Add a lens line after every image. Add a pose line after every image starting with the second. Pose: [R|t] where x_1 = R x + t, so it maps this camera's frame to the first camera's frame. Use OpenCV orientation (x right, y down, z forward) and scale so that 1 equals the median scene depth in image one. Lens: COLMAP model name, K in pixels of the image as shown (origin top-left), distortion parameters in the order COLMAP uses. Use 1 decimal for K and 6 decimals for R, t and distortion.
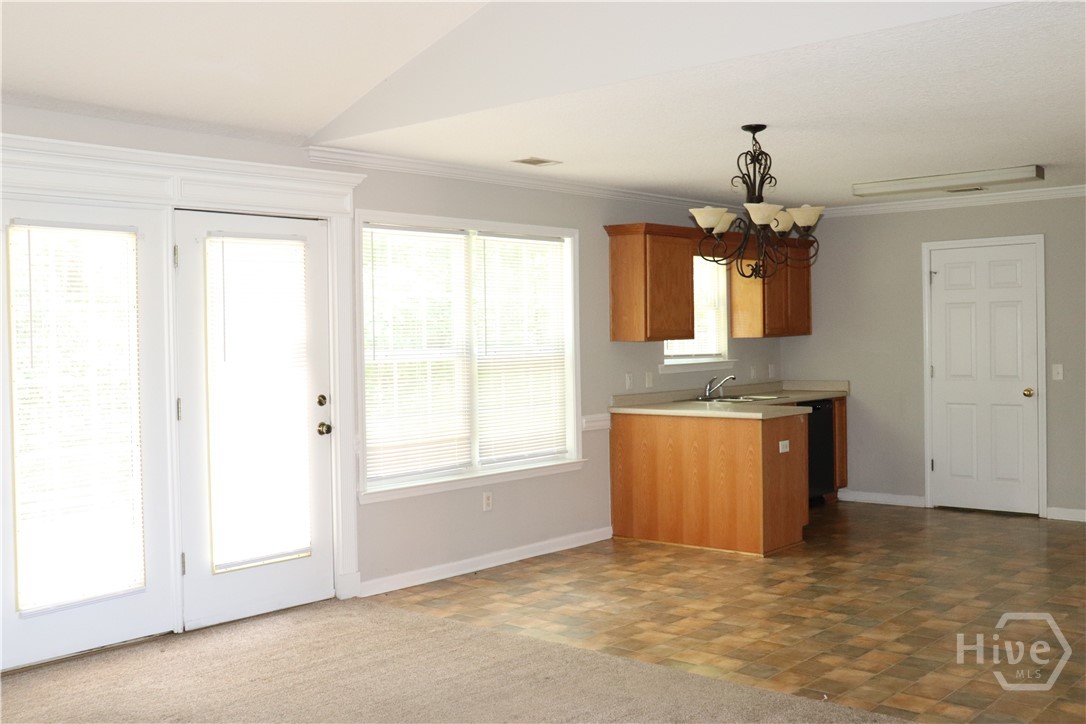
lens RADIAL K [[1172.5, 0, 543.0], [0, 1172.5, 362.0], [0, 0, 1]] dist [-0.016300, -0.014011]
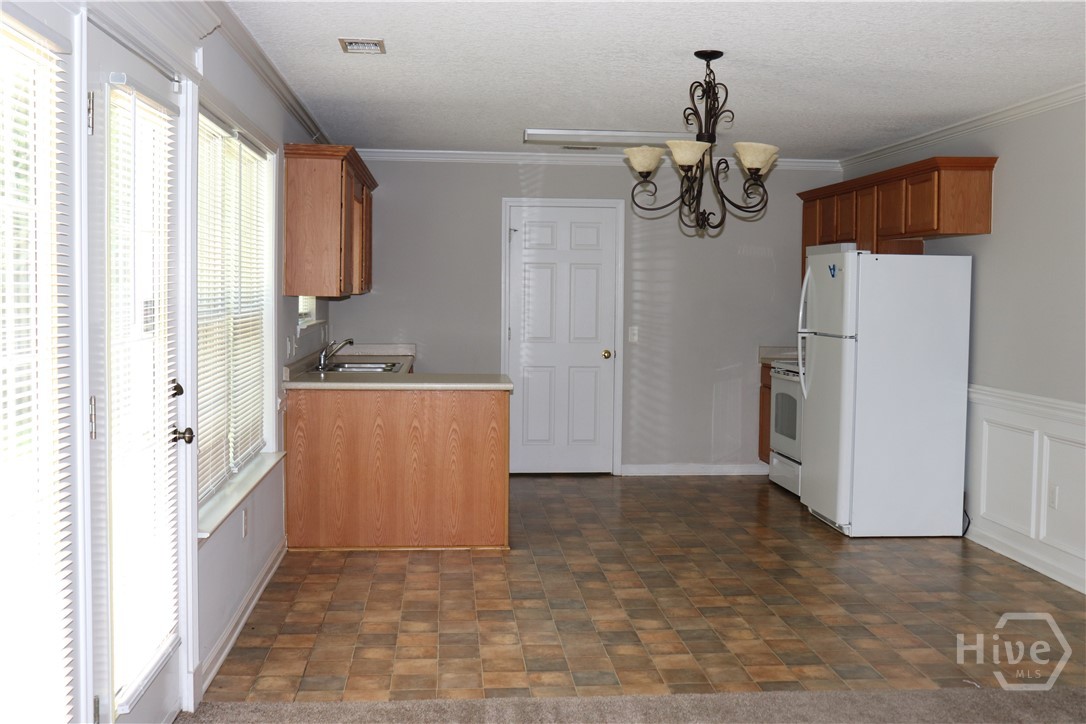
lens RADIAL K [[1179.0, 0, 544.7], [0, 1179.0, 338.0], [0, 0, 1]] dist [-0.006288, -0.002712]
pose [[0.685523, -0.004718, 0.728036, -0.493392], [-0.007474, 0.999881, 0.013517, -0.001460], [-0.728013, -0.014708, 0.685406, 0.448967]]
